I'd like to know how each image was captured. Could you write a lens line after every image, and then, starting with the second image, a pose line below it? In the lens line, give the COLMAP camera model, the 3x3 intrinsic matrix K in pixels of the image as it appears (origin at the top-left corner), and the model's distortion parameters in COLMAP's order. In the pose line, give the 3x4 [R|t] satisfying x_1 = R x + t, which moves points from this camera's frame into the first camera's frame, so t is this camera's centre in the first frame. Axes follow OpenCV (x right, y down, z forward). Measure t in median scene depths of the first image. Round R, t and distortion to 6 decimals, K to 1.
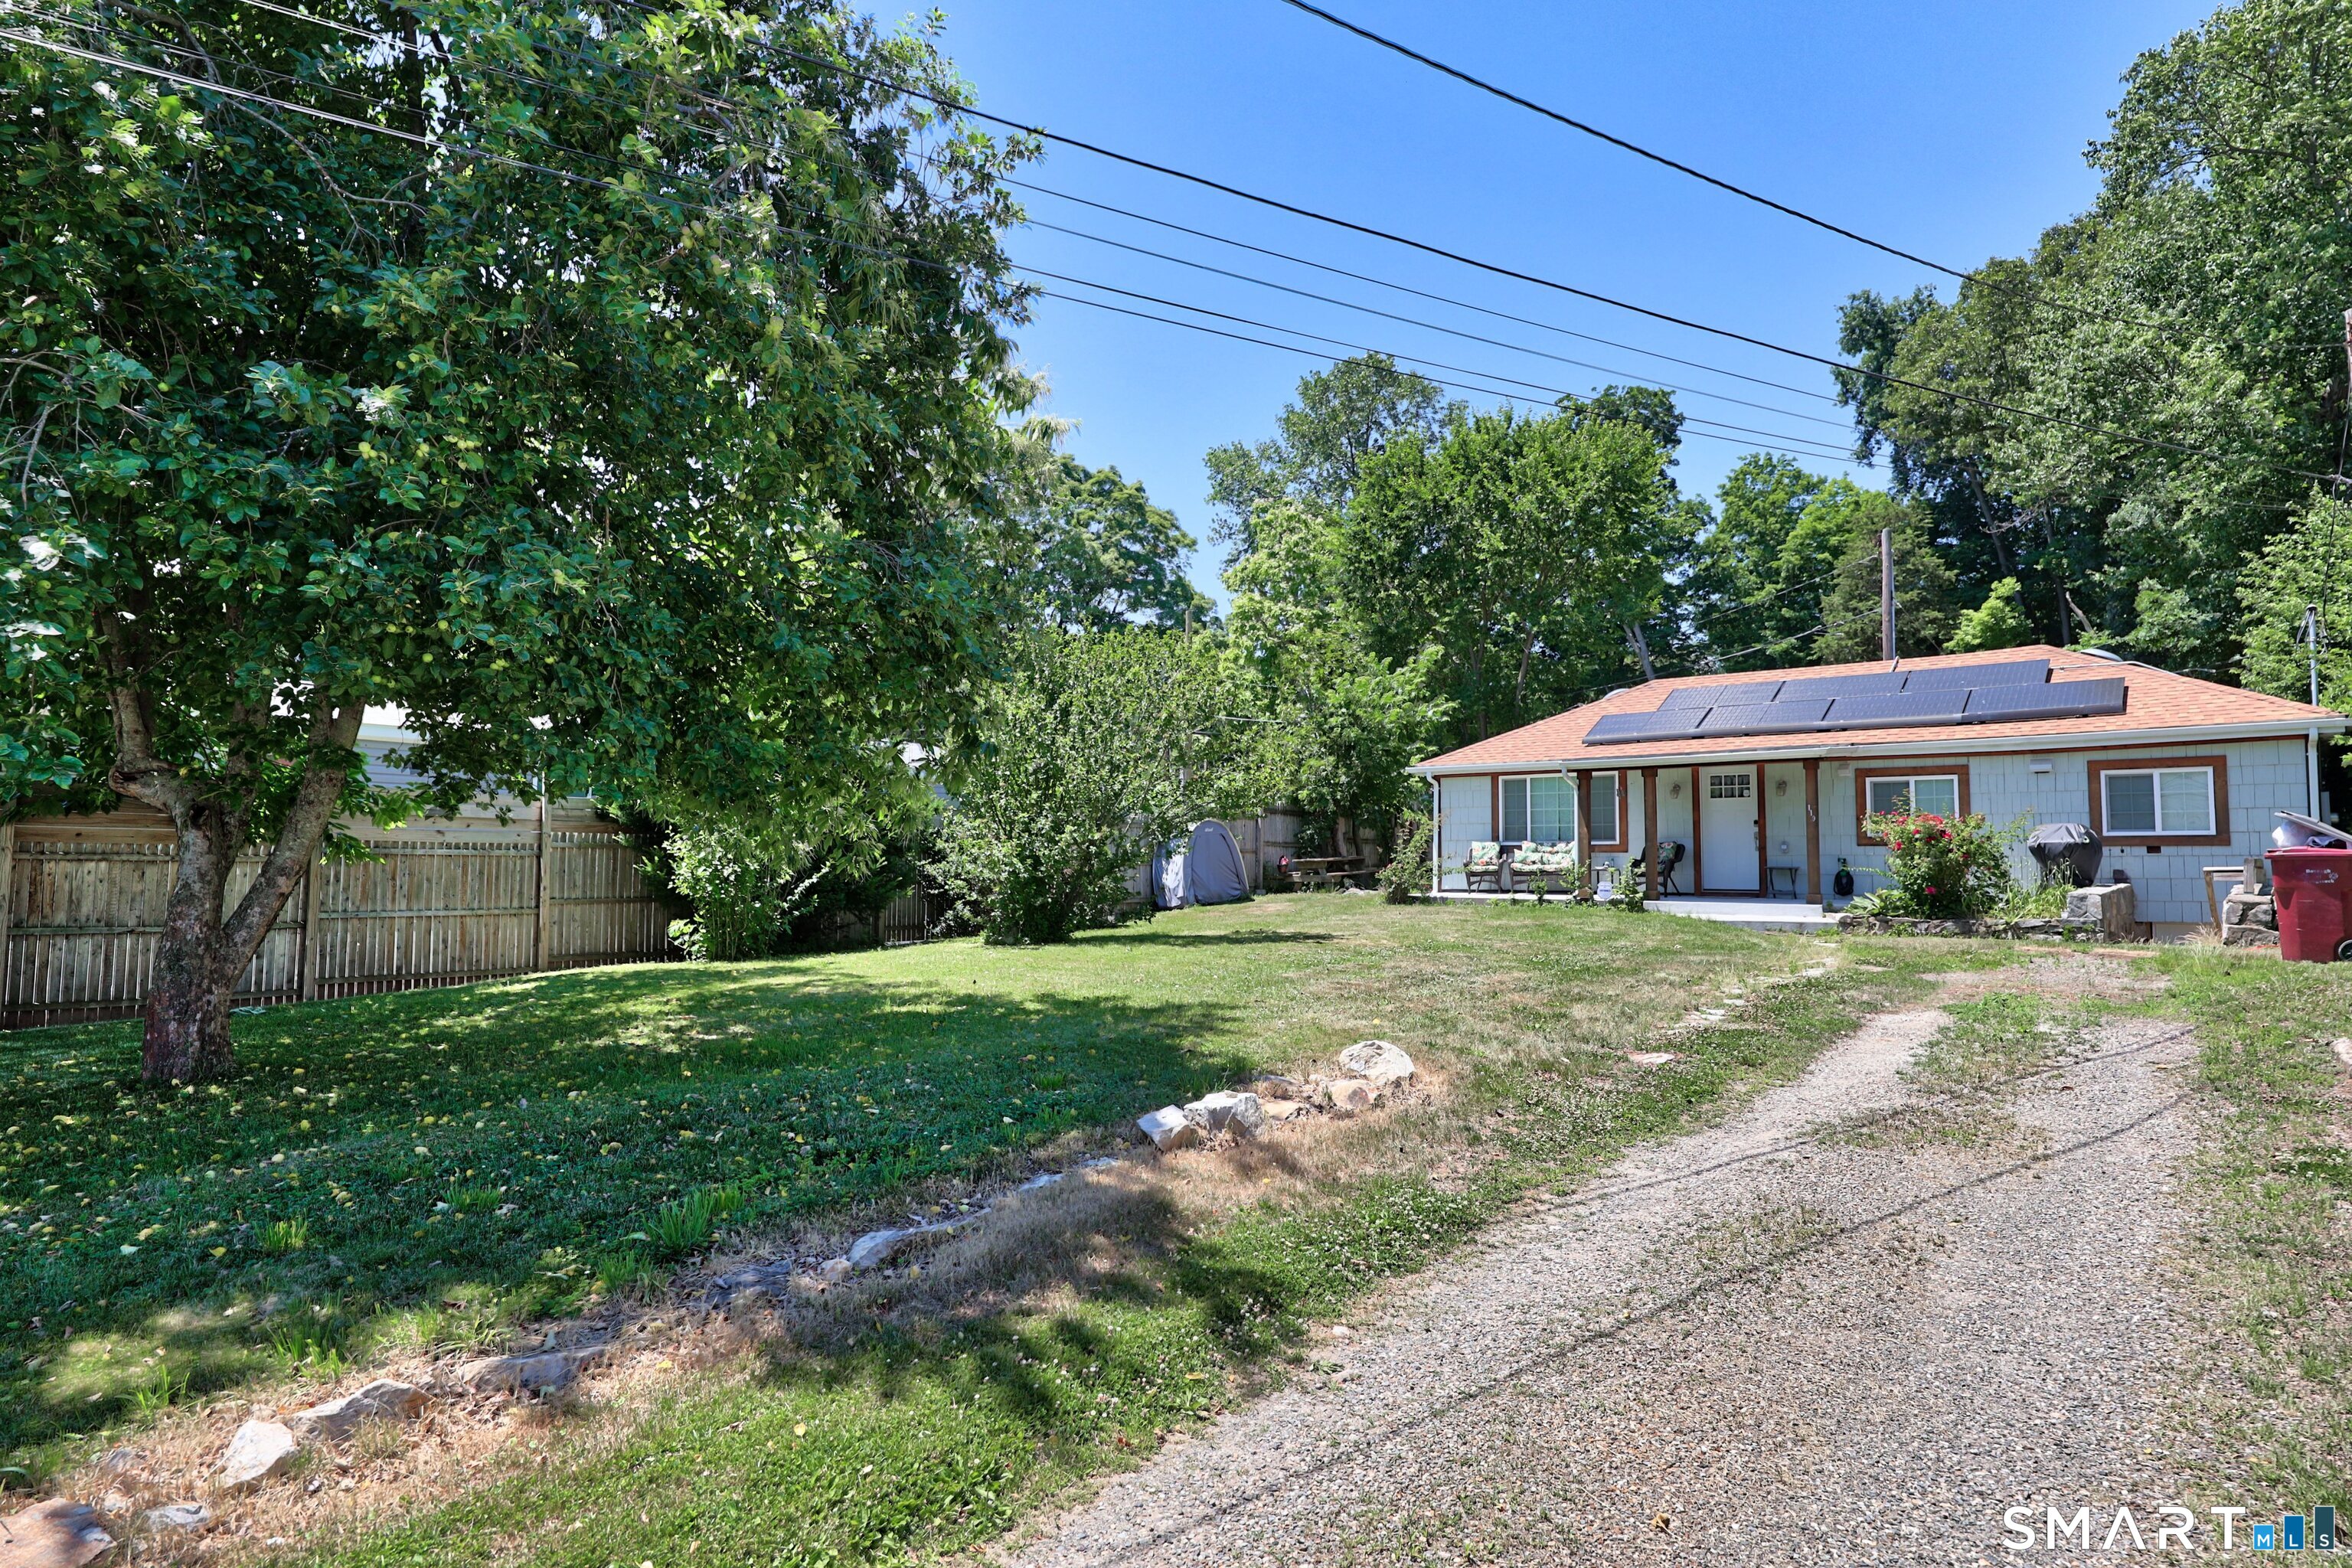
lens RADIAL K [[1288.3, 0, 1169.8], [0, 1288.3, 788.3], [0, 0, 1]] dist [-0.000746, 0.002037]
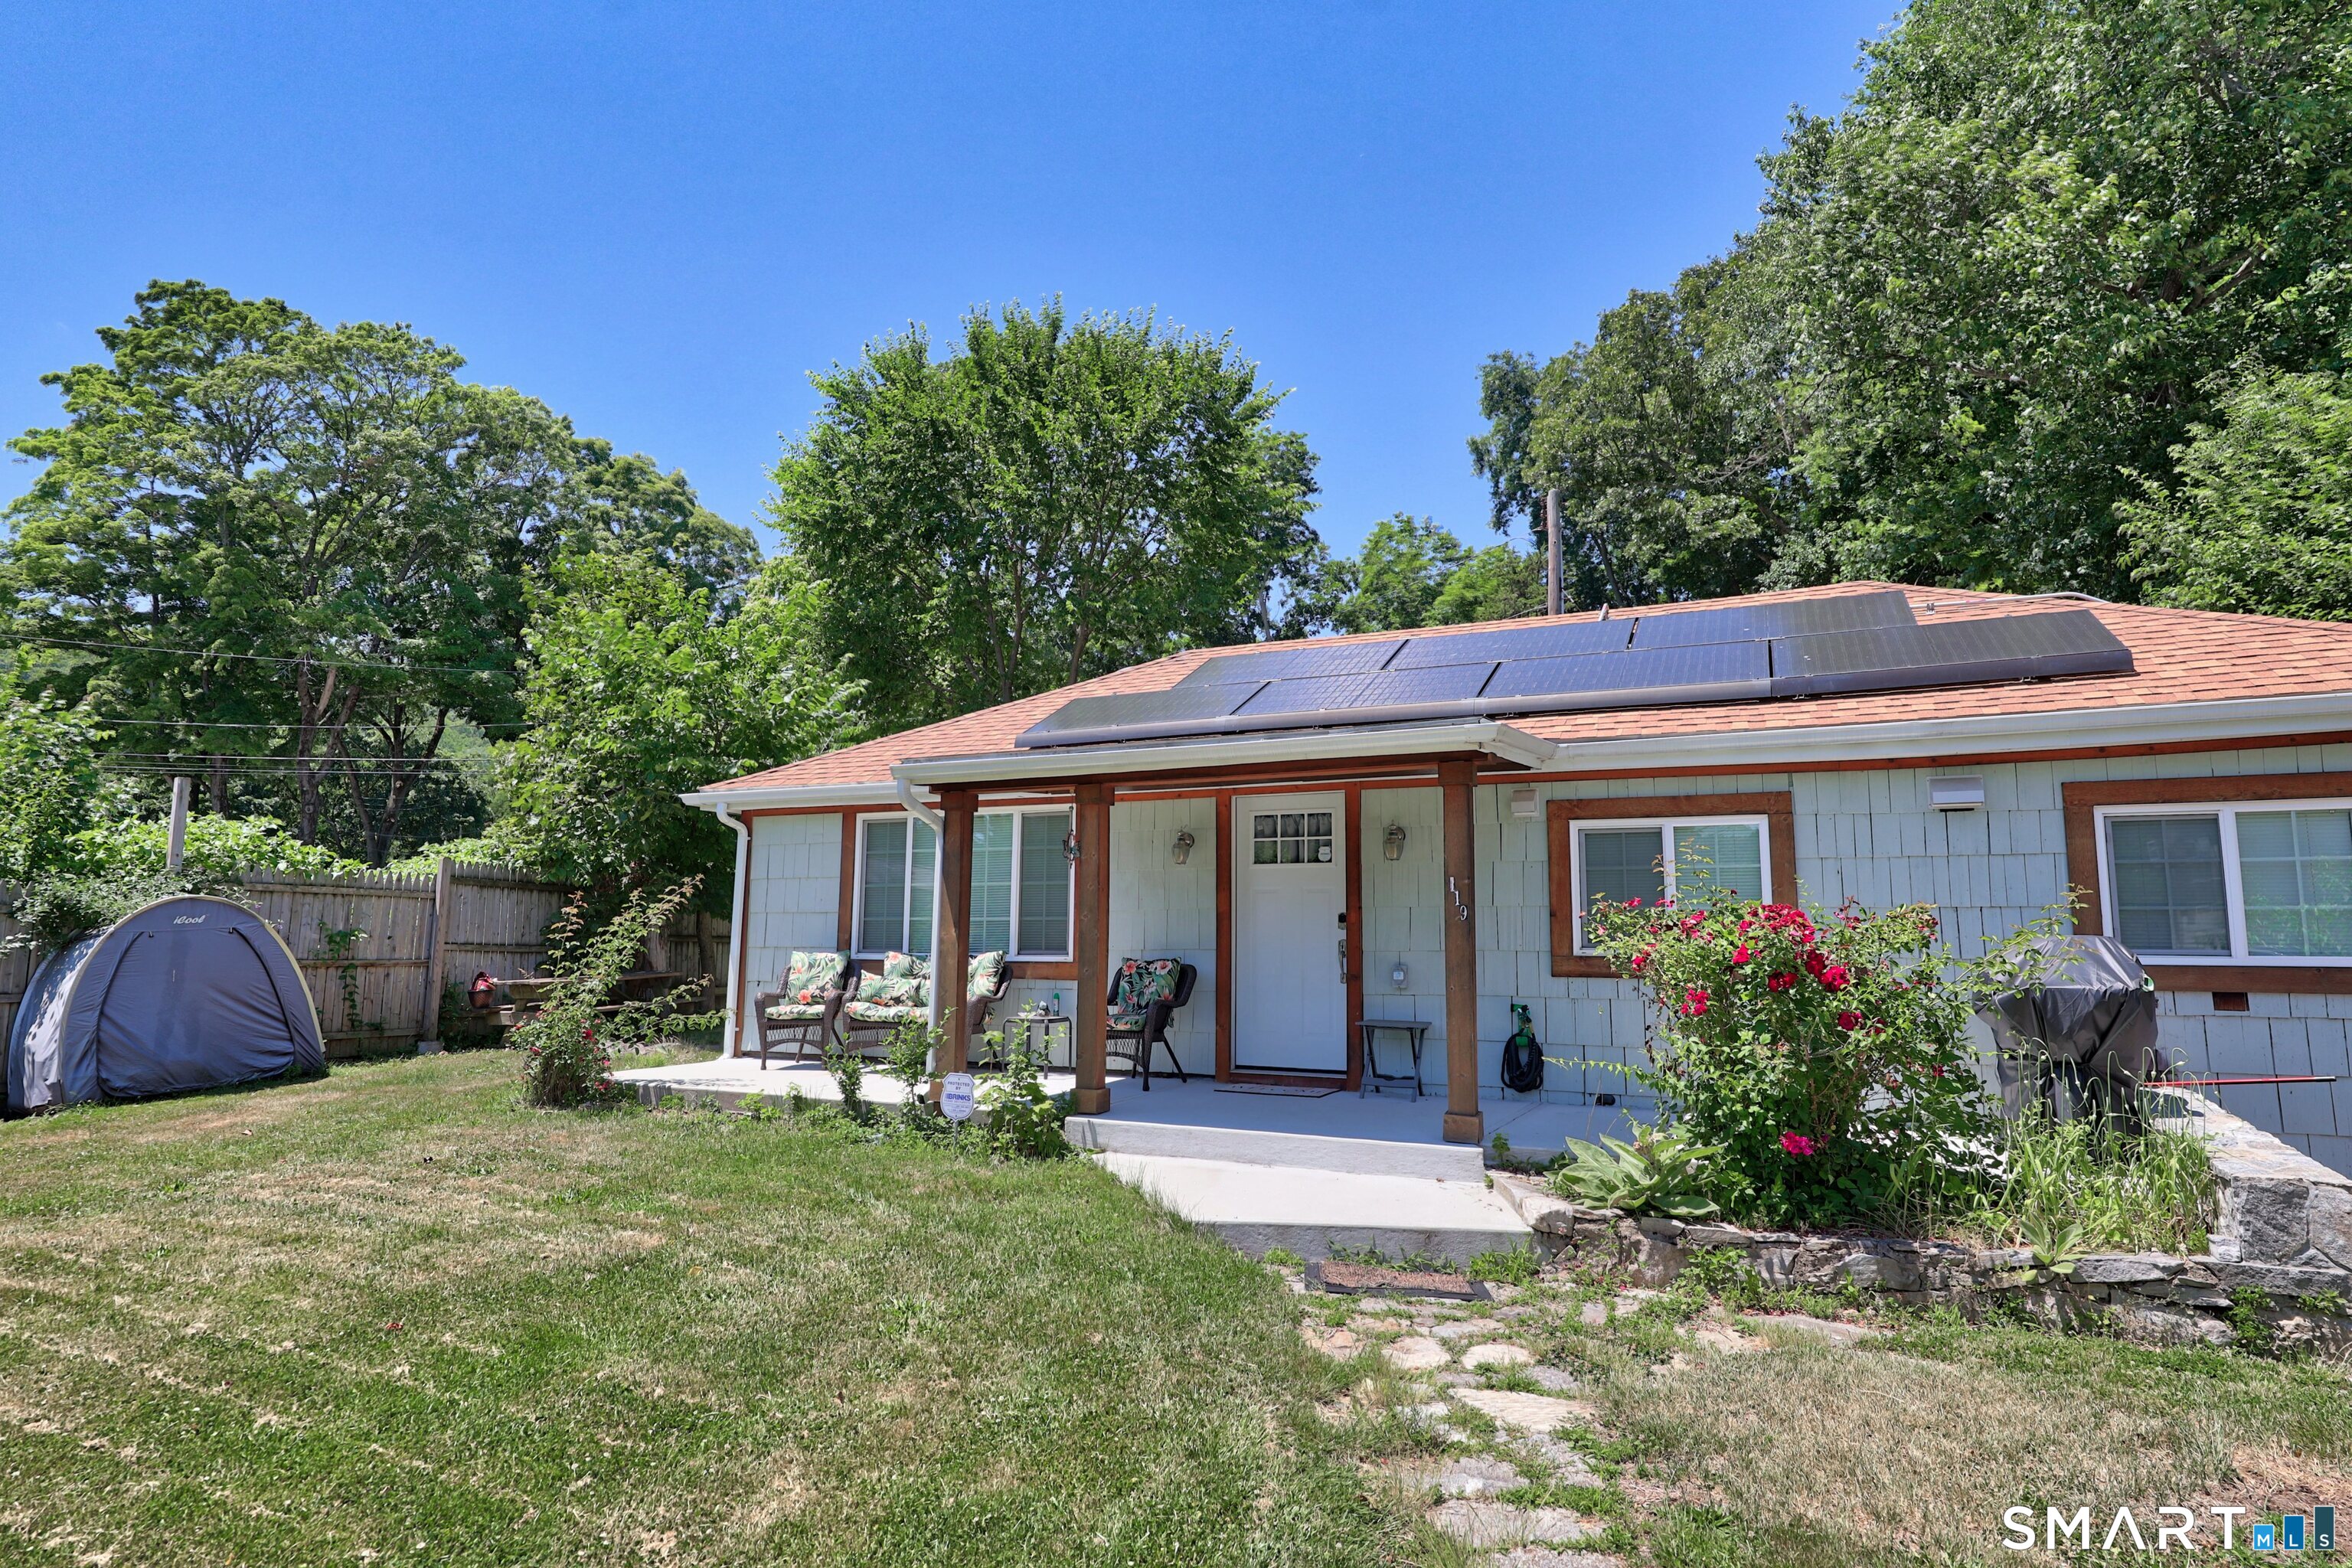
lens RADIAL K [[1288.3, 0, 1156.0], [0, 1288.3, 793.4], [0, 0, 1]] dist [-0.000746, 0.002037]
pose [[0.971364, 0.032426, 0.235374, 0.279398], [-0.018475, 0.997952, -0.061239, 0.011212], [-0.236877, 0.055137, 0.969974, 0.566230]]
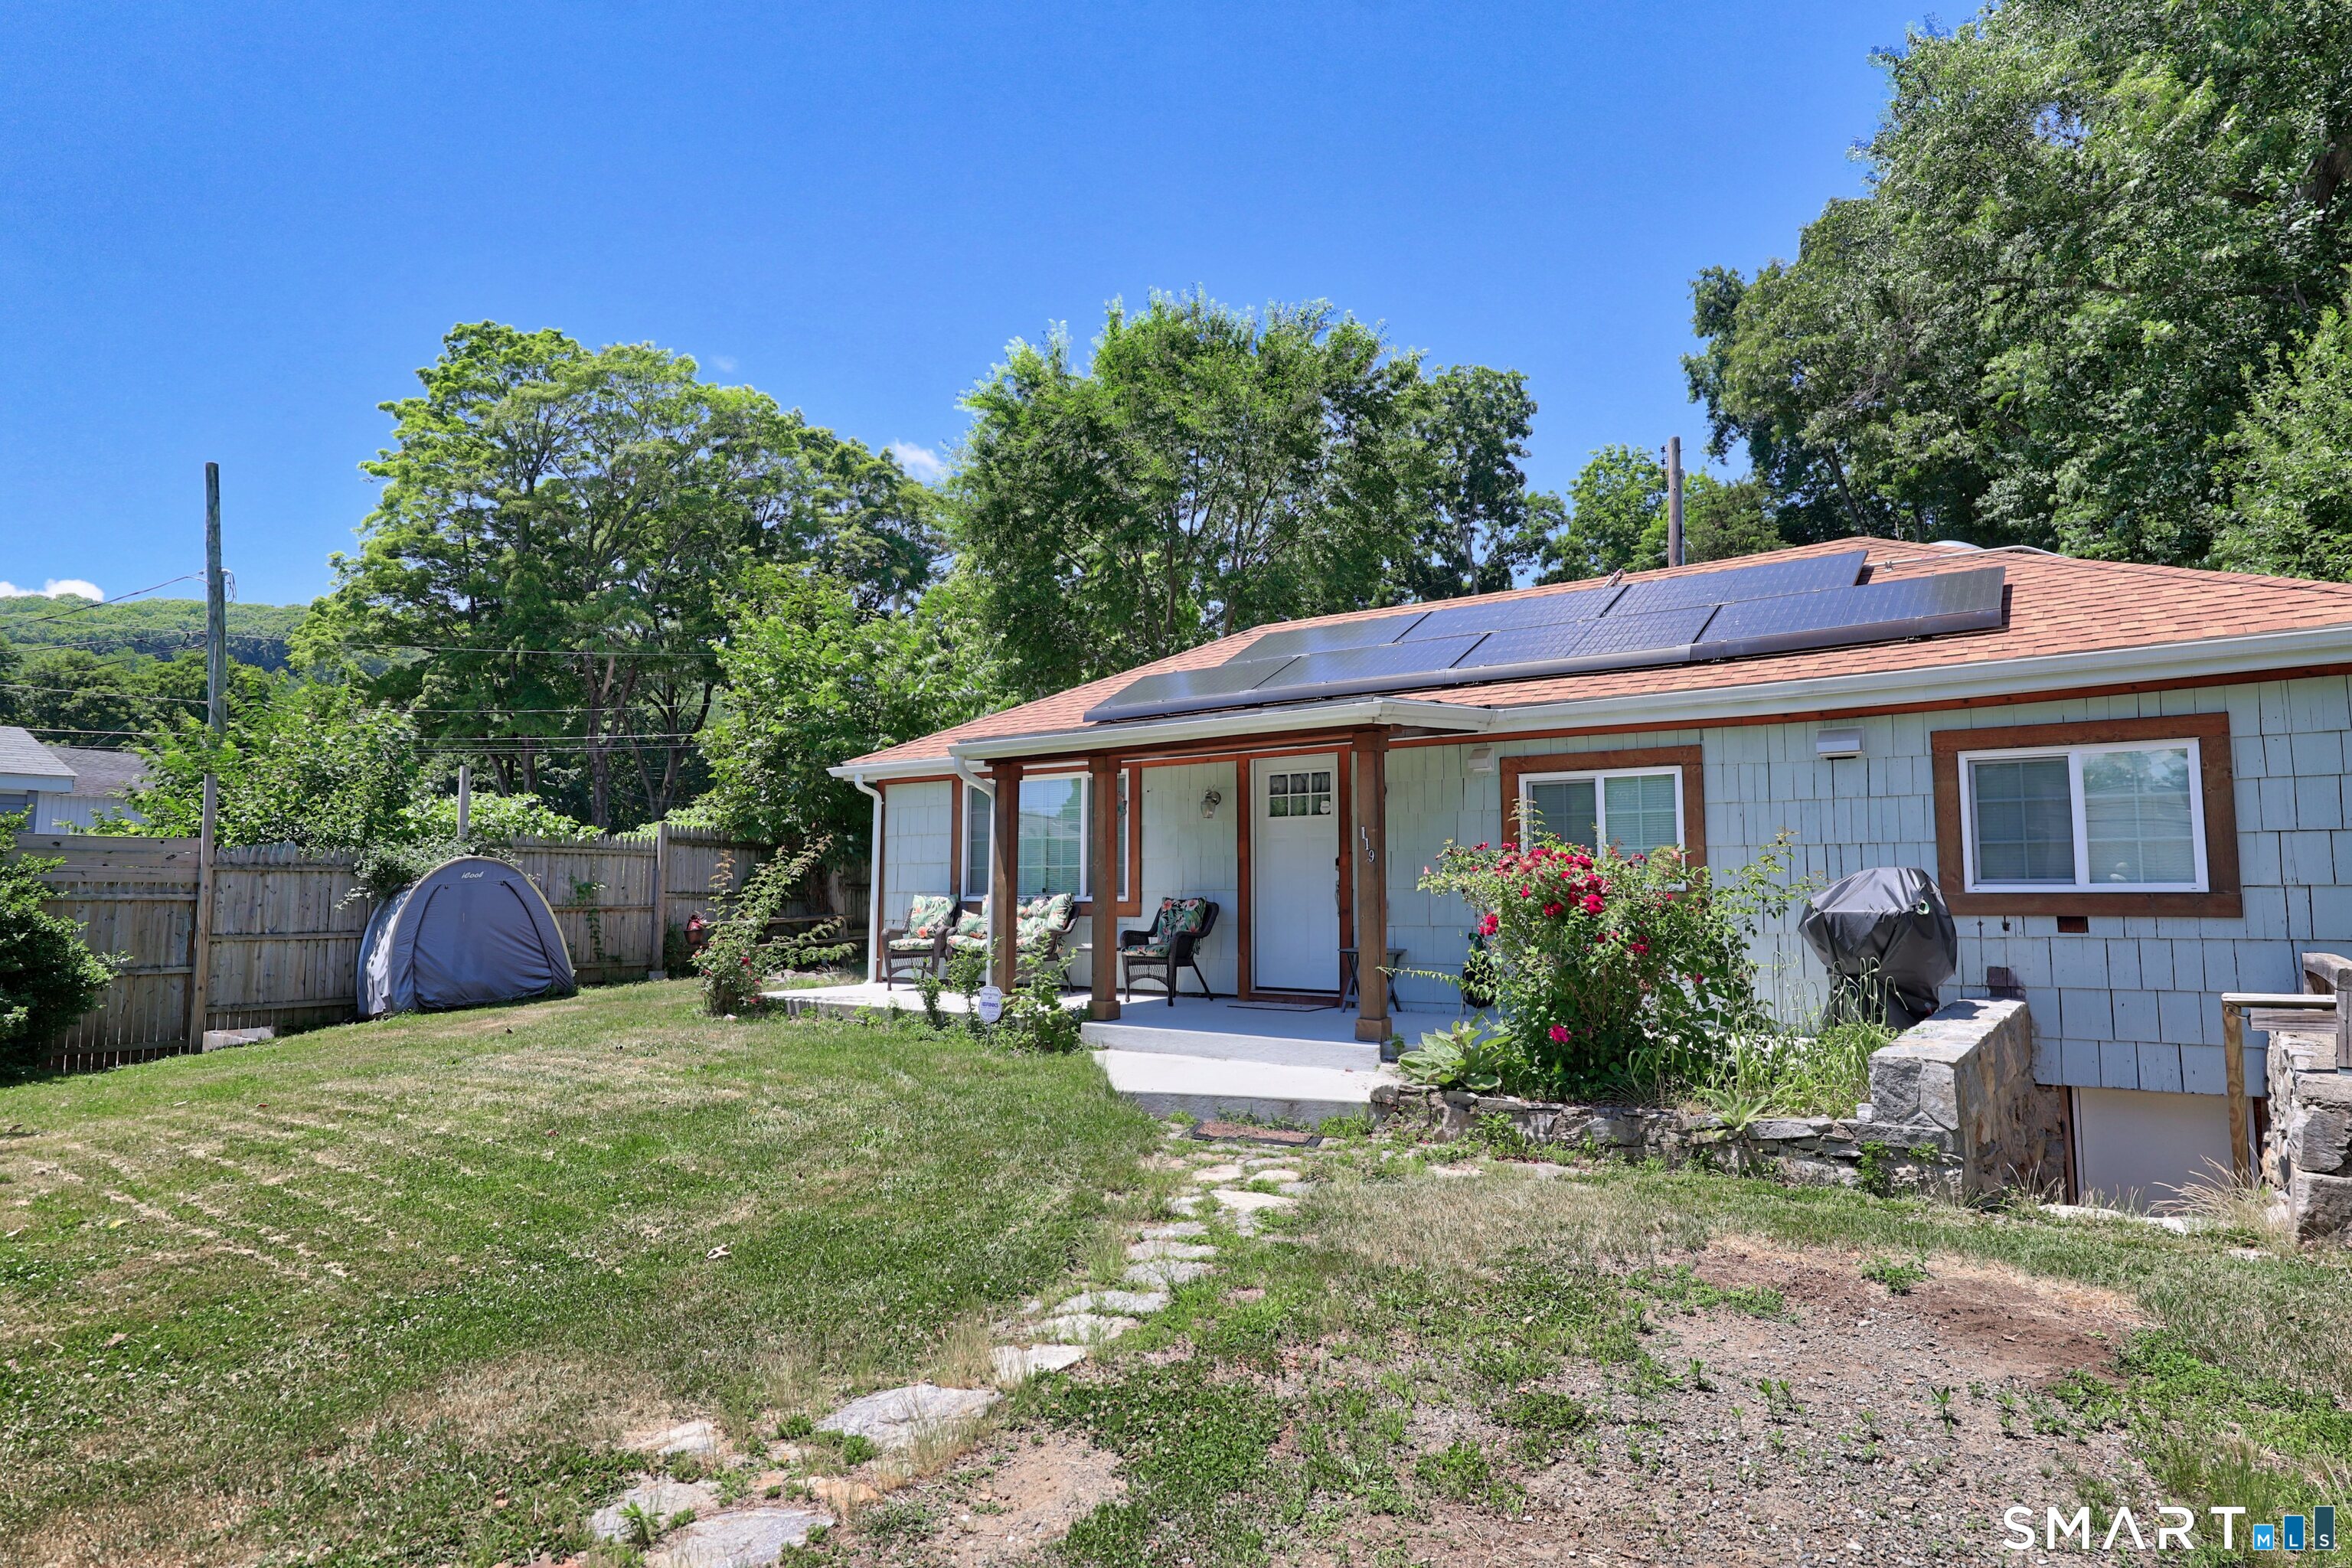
lens RADIAL K [[1288.3, 0, 1157.7], [0, 1288.3, 789.3], [0, 0, 1]] dist [-0.000746, 0.002037]
pose [[0.998411, -0.000177, 0.056349, 0.345624], [0.001469, 0.999737, -0.022886, 0.008369], [-0.056330, 0.022932, 0.998149, 0.468465]]
